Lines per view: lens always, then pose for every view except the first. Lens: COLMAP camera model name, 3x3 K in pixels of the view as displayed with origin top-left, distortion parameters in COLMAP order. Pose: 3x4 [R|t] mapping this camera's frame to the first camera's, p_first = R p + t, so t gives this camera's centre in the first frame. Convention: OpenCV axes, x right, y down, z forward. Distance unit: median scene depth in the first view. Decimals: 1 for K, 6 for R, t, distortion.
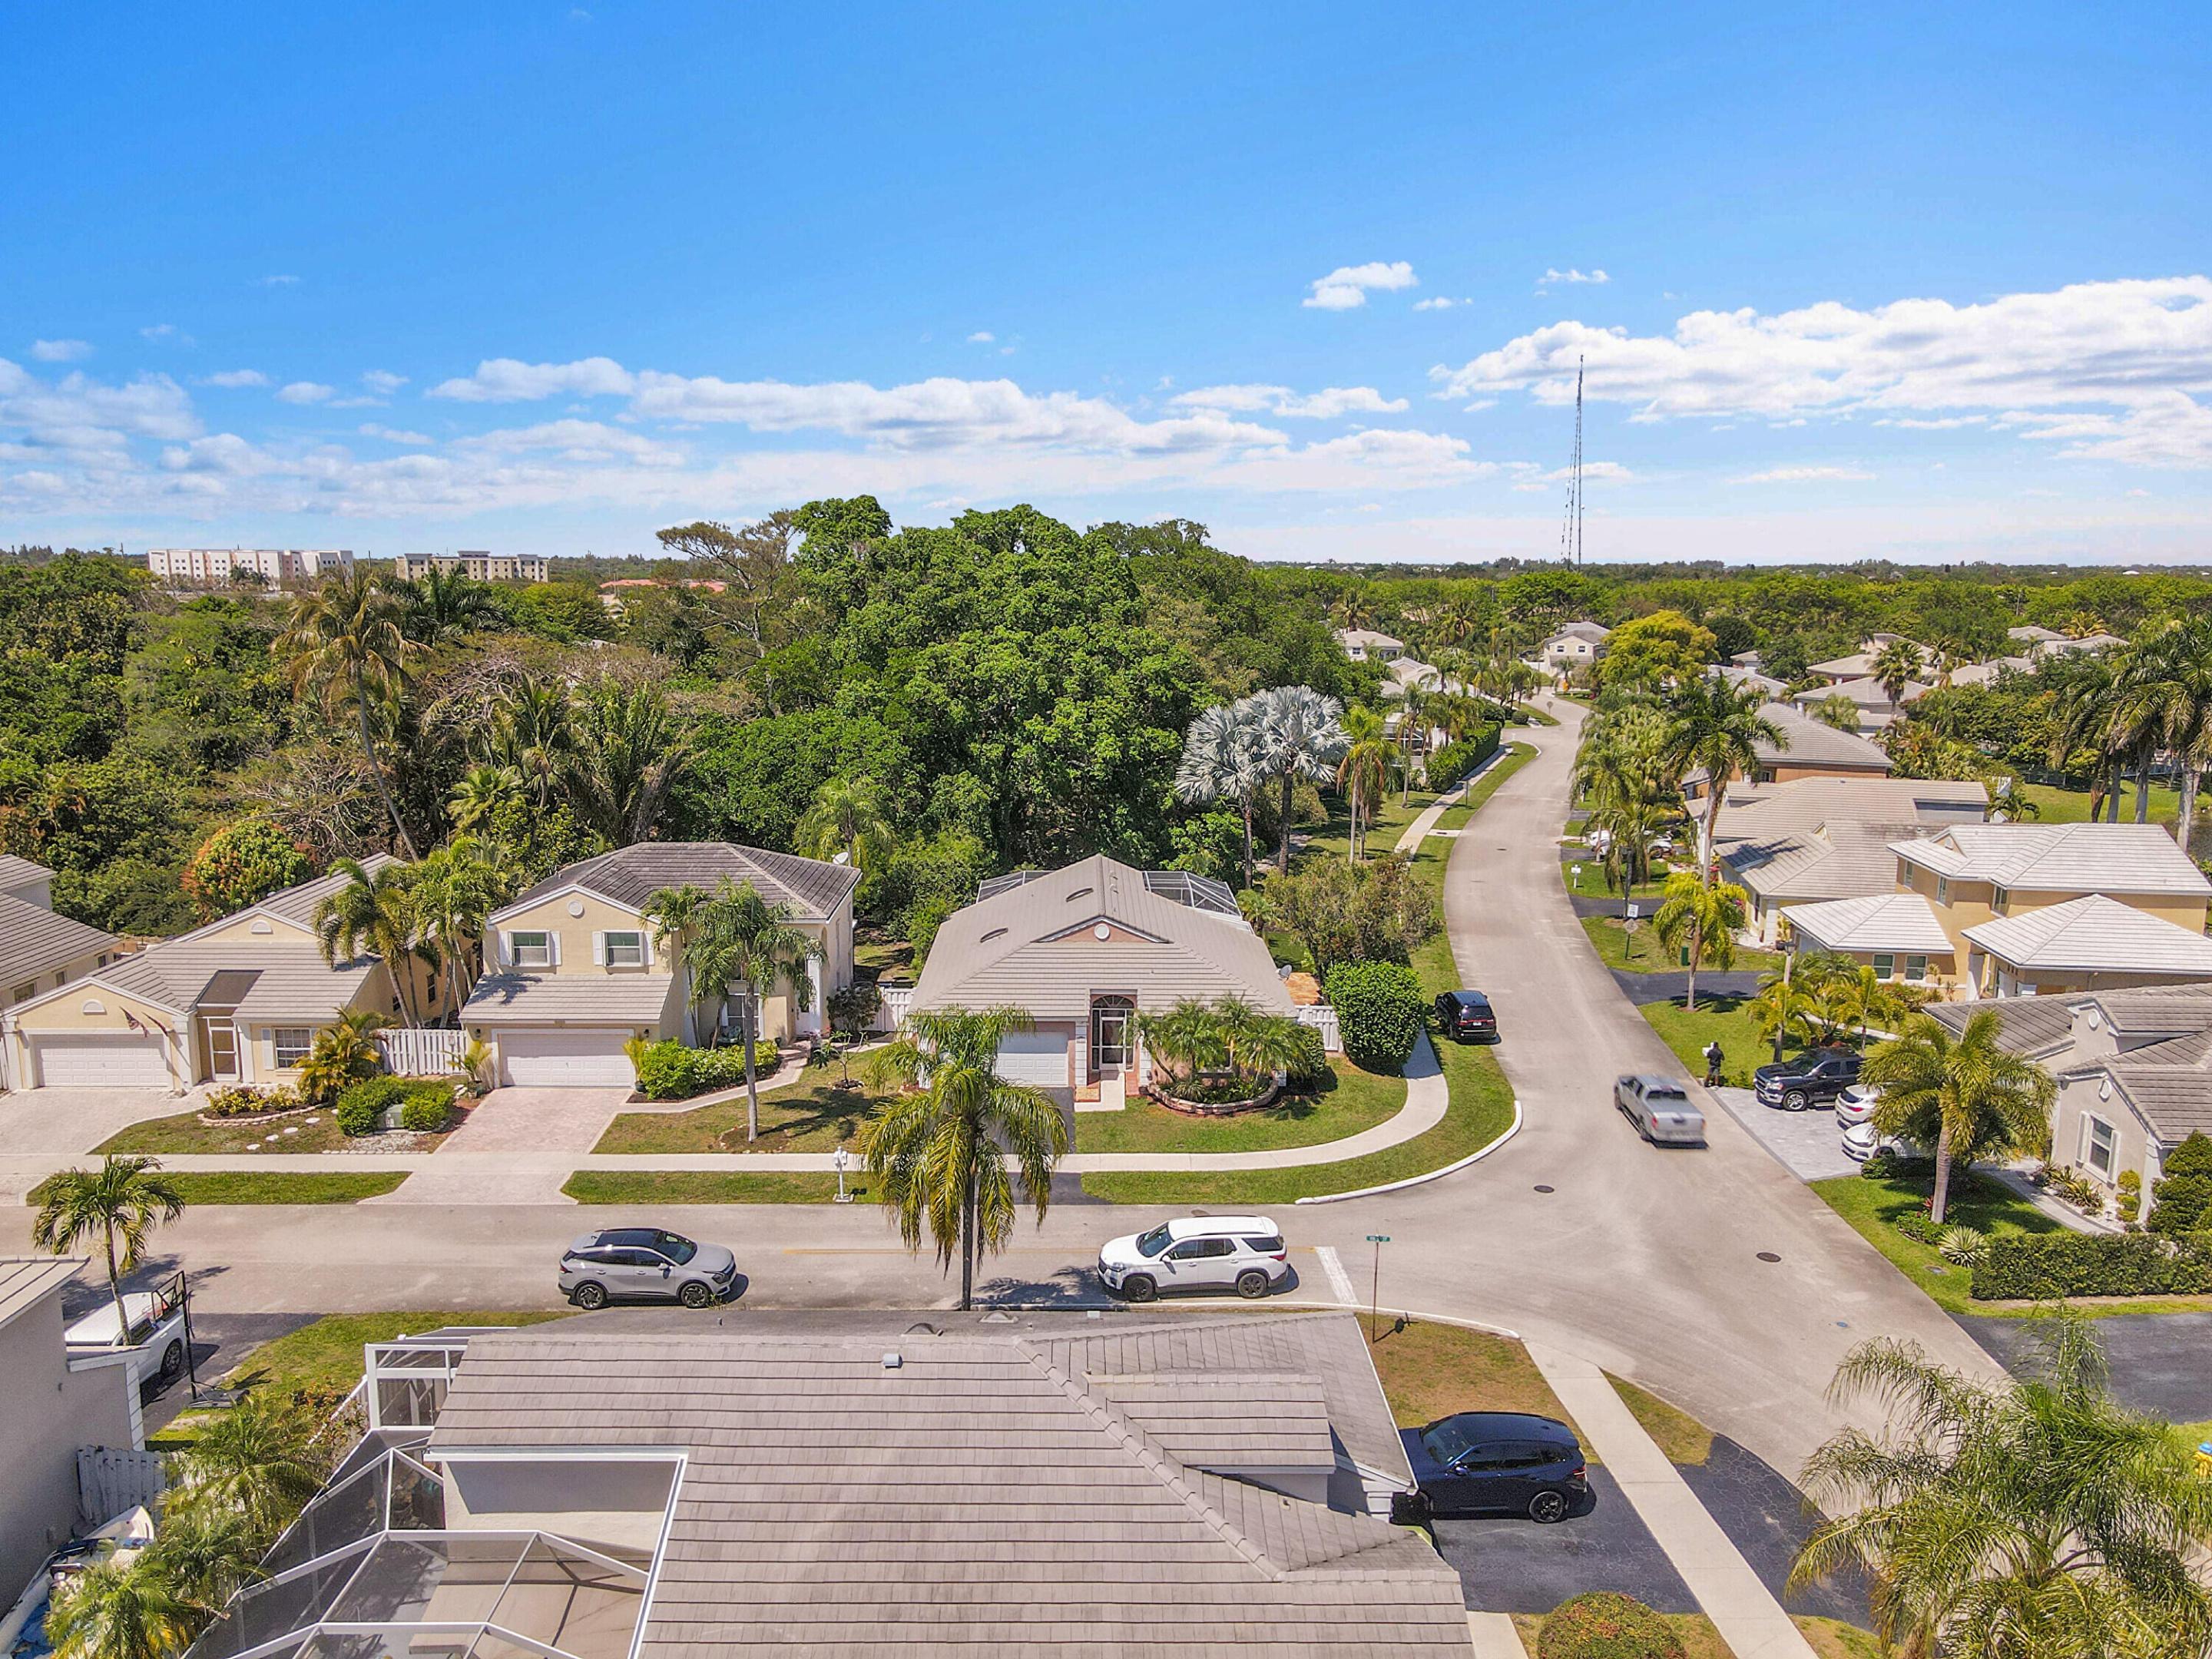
lens RADIAL K [[1692.0, 0, 1106.0], [0, 1692.0, 829.5], [0, 0, 1]] dist [0.027749, 0.001928]
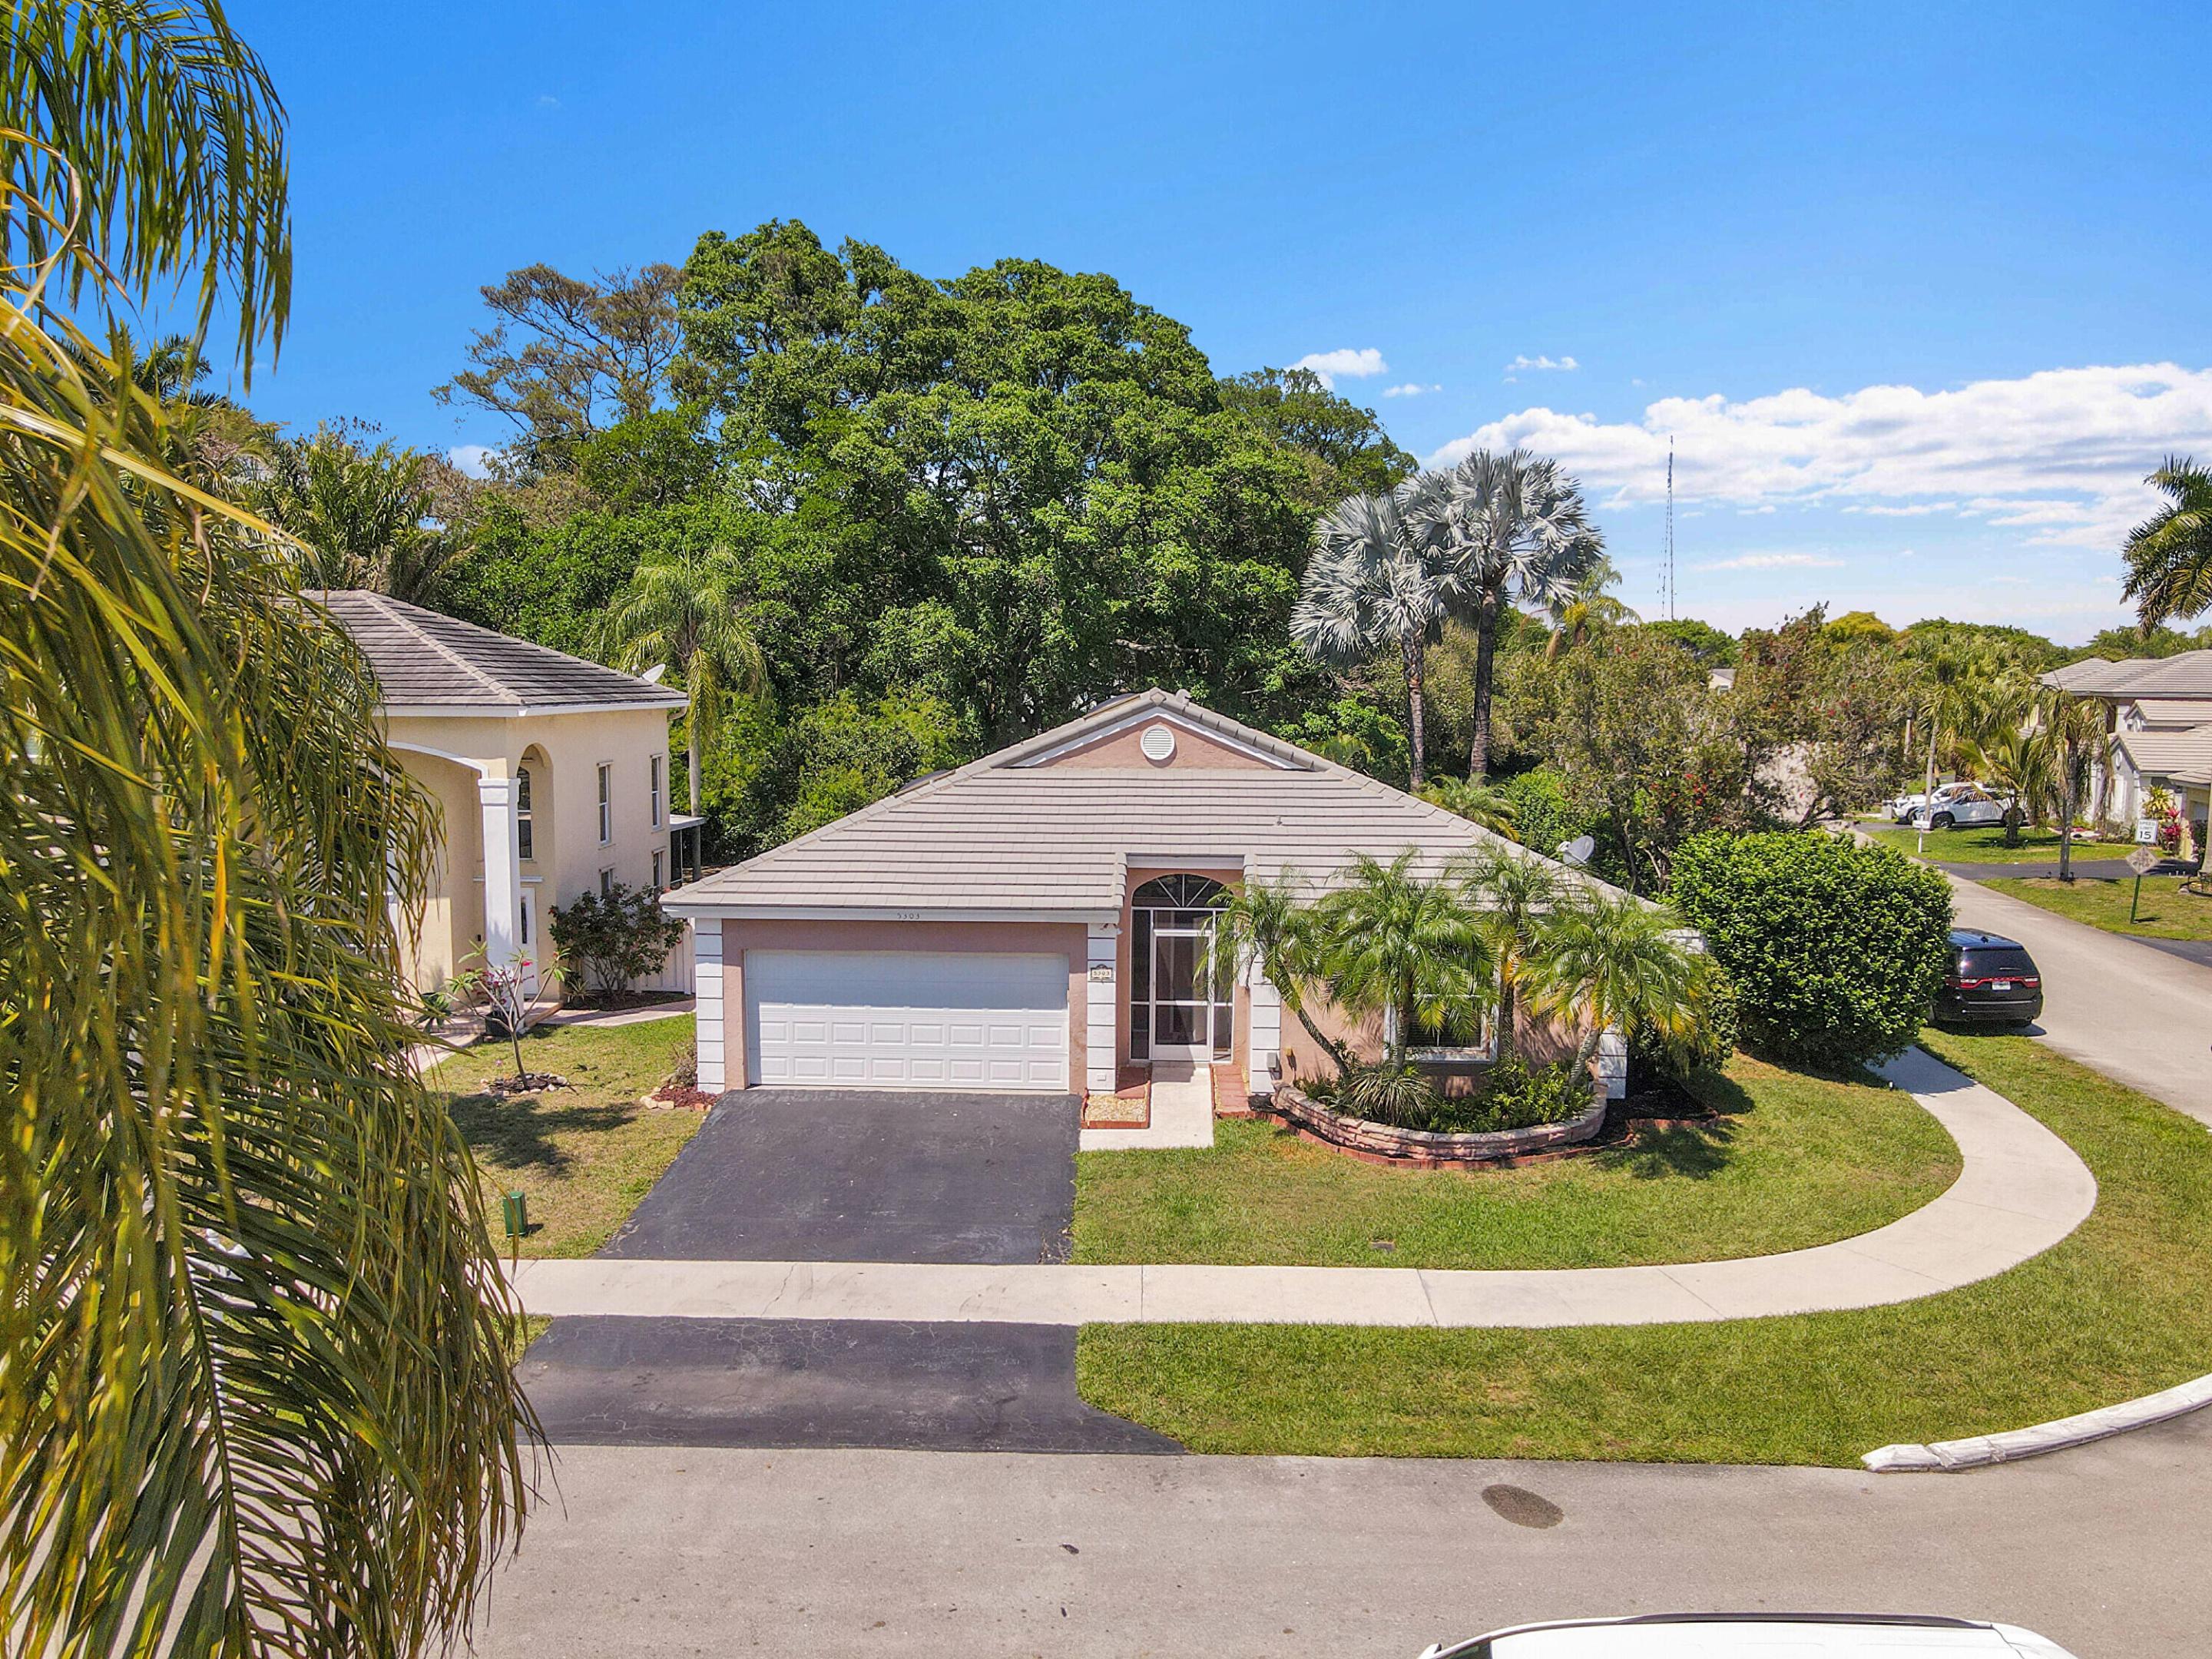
lens RADIAL K [[1692.0, 0, 1106.0], [0, 1692.0, 829.5], [0, 0, 1]] dist [0.027749, 0.001928]
pose [[0.999121, 0.003190, -0.041794, 0.002637], [-0.005853, 0.997949, -0.063743, 0.115418], [0.041505, 0.063932, 0.997091, 0.601016]]
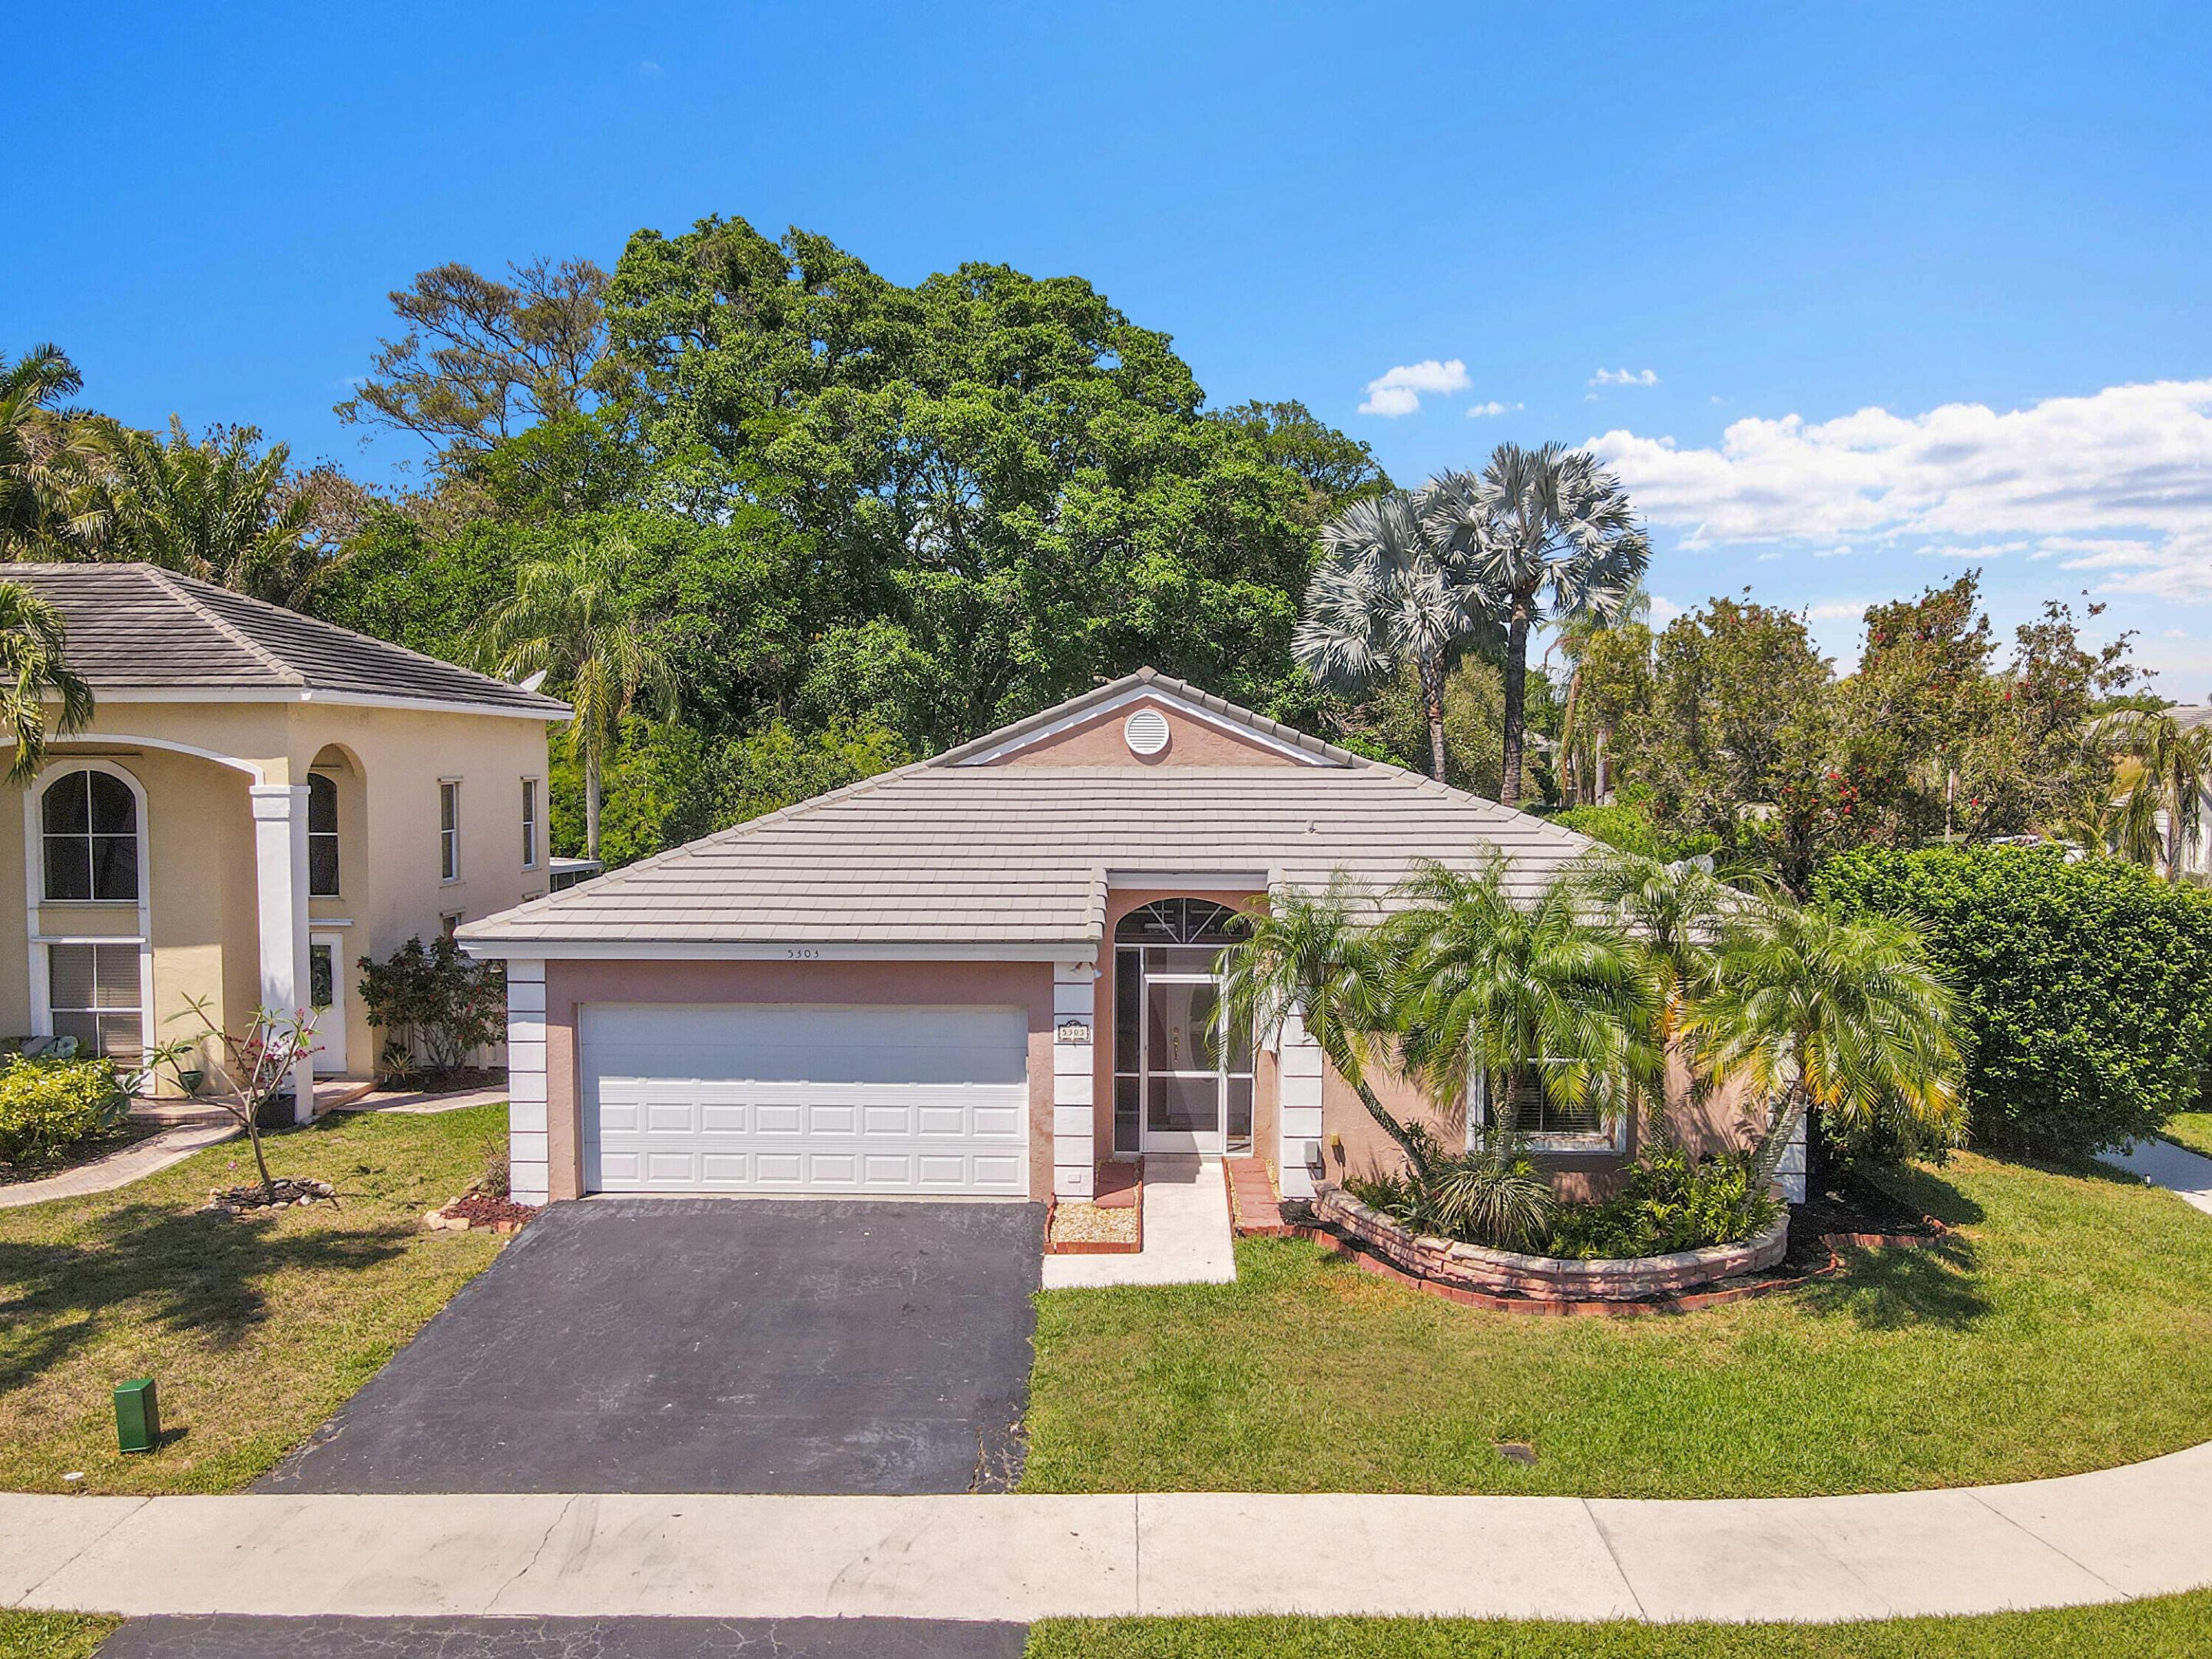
lens RADIAL K [[1692.0, 0, 1106.0], [0, 1692.0, 829.5], [0, 0, 1]] dist [0.027749, 0.001928]
pose [[0.999536, -0.004650, -0.030088, -0.000614], [0.001258, 0.993733, -0.111776, 0.121650], [0.030419, 0.111686, 0.993278, 0.710730]]
